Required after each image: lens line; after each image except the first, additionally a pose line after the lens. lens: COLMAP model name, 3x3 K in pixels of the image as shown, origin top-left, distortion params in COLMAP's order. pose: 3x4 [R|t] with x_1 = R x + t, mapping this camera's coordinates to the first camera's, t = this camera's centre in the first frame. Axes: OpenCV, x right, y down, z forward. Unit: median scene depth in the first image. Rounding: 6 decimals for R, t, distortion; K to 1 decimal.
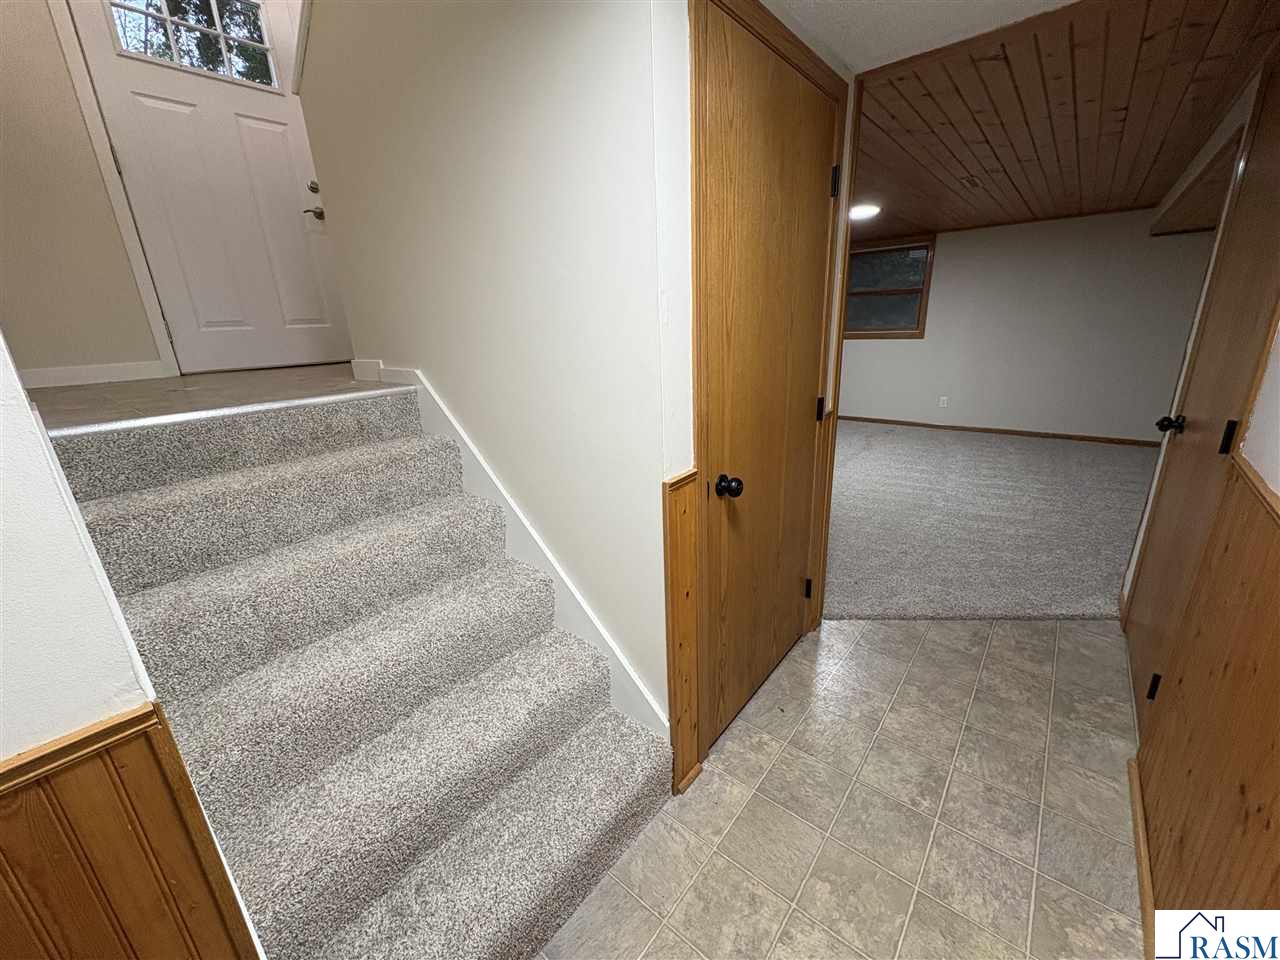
lens RADIAL K [[508.9, 0, 647.9], [0, 508.9, 481.2], [0, 0, 1]] dist [0.002358, 0.000338]
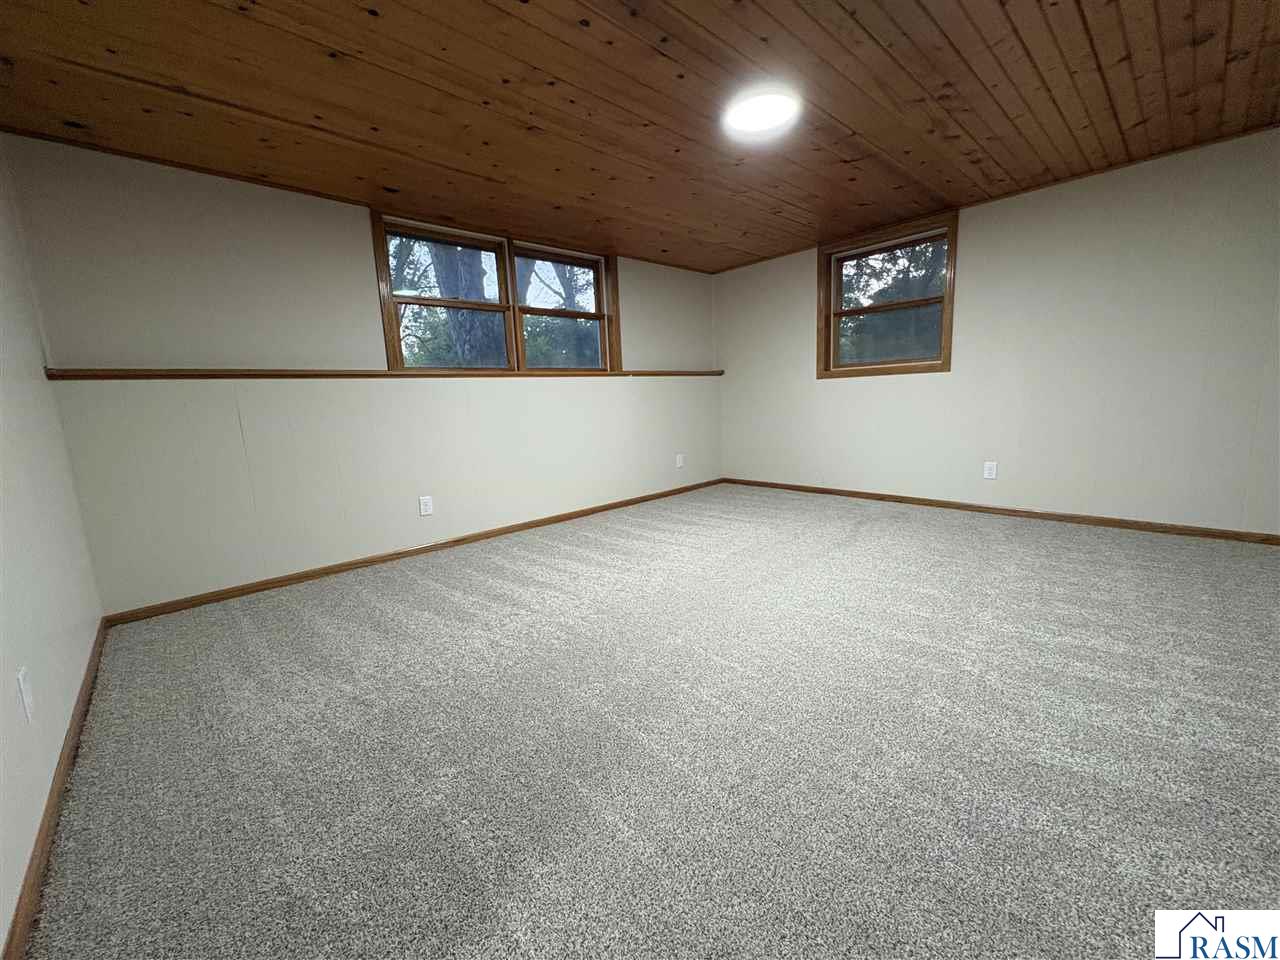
lens RADIAL K [[508.9, 0, 632.9], [0, 508.9, 476.4], [0, 0, 1]] dist [0.002358, 0.000338]
pose [[0.988922, 0.022122, -0.146781, 0.825336], [-0.042517, 0.989616, -0.137304, -0.154117], [0.142220, 0.142023, 0.979593, 1.128922]]
